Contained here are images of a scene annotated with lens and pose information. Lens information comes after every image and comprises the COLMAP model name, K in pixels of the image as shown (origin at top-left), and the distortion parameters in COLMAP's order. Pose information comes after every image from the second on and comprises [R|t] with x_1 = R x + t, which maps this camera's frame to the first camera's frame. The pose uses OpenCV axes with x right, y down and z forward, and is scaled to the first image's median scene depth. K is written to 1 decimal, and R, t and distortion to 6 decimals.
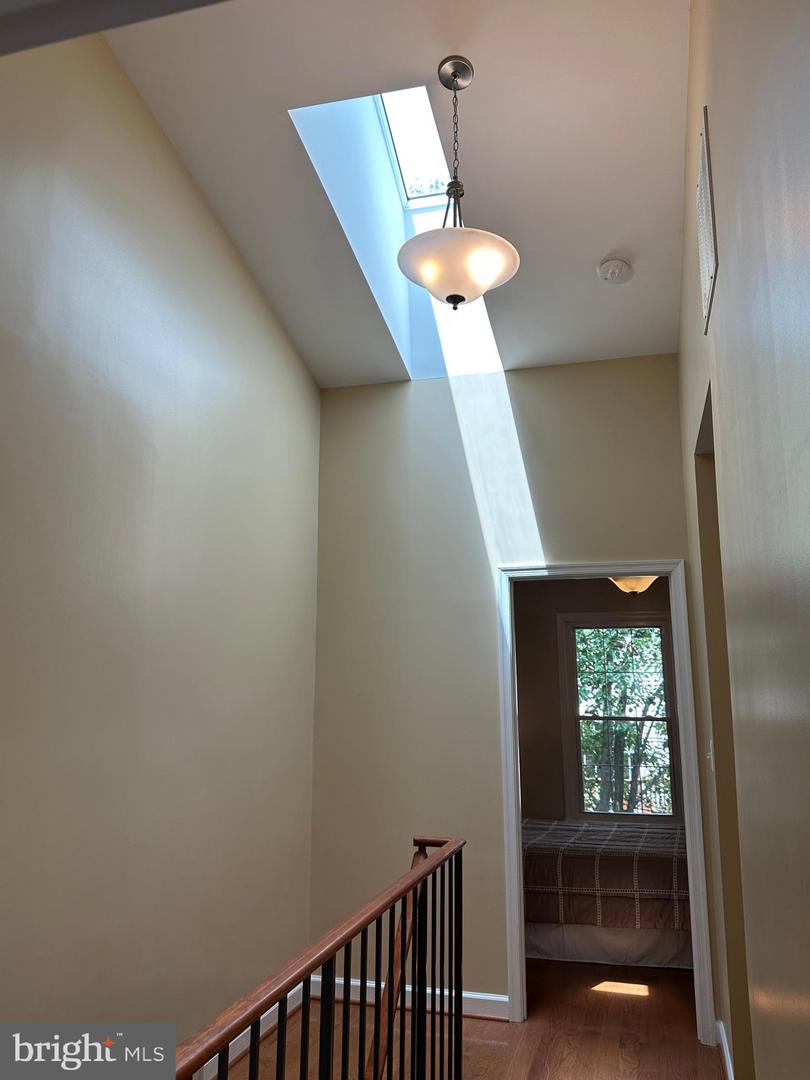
lens RADIAL K [[858.6, 0, 403.7], [0, 858.6, 535.9], [0, 0, 1]] dist [0.087313, -0.129072]
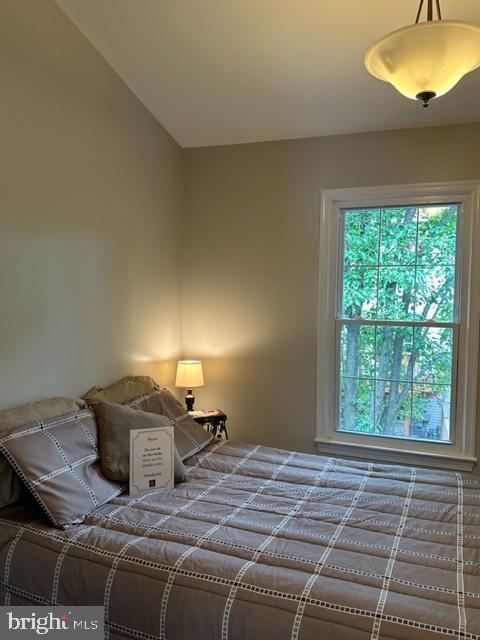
lens RADIAL K [[508.8, 0, 239.5], [0, 508.8, 323.2], [0, 0, 1]] dist [0.087313, -0.129072]
pose [[0.996377, 0.020167, -0.082622, 0.101042], [0.000367, 0.970450, 0.241301, 0.066173], [0.085047, -0.240458, 0.966927, 0.362143]]
